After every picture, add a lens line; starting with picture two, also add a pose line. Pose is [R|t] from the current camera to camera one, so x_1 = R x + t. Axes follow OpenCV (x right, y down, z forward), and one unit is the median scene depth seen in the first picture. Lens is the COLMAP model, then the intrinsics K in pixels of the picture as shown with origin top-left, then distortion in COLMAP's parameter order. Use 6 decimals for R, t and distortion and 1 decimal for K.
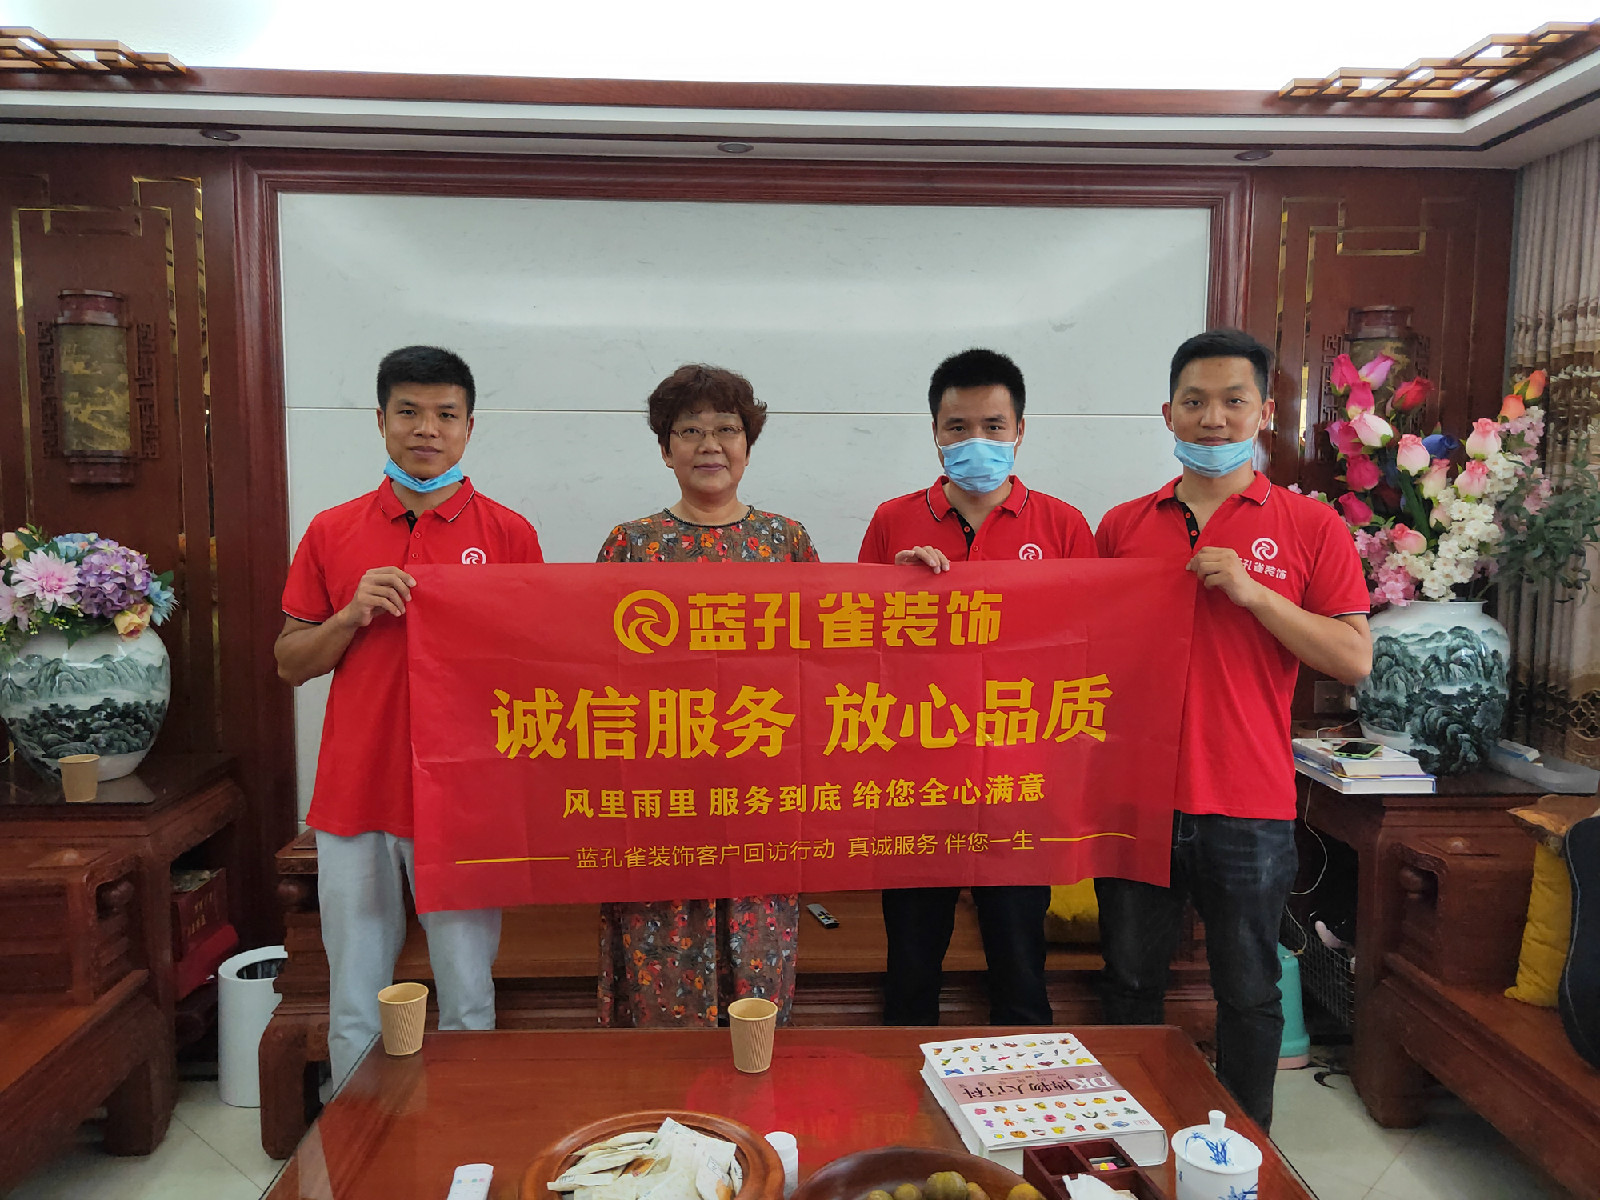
lens RADIAL K [[1199.6, 0, 780.2], [0, 1199.6, 597.3], [0, 0, 1]] dist [0.061664, -0.053627]
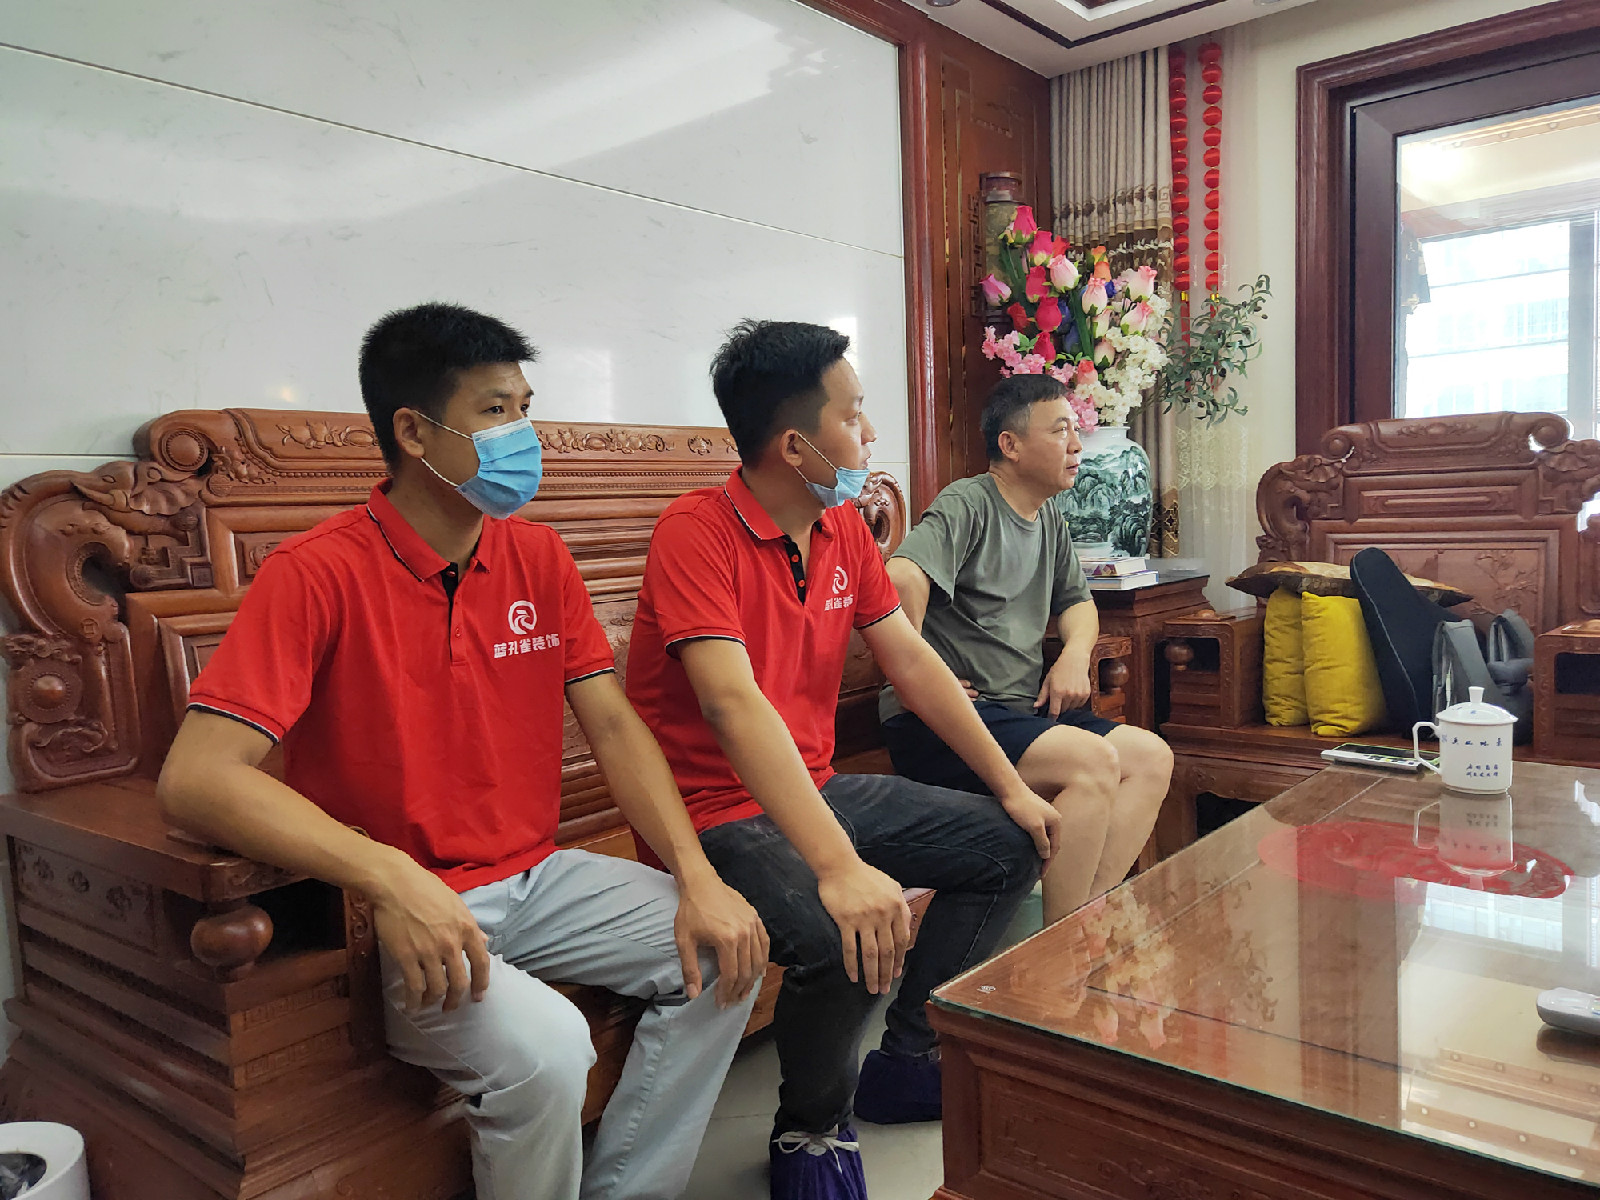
lens RADIAL K [[1199.6, 0, 780.2], [0, 1199.6, 597.3], [0, 0, 1]] dist [0.061664, -0.053627]
pose [[0.662834, -0.085289, 0.743893, -0.536574], [0.100919, 0.994602, 0.024112, 0.104677], [-0.741934, 0.059091, 0.667864, 0.474606]]
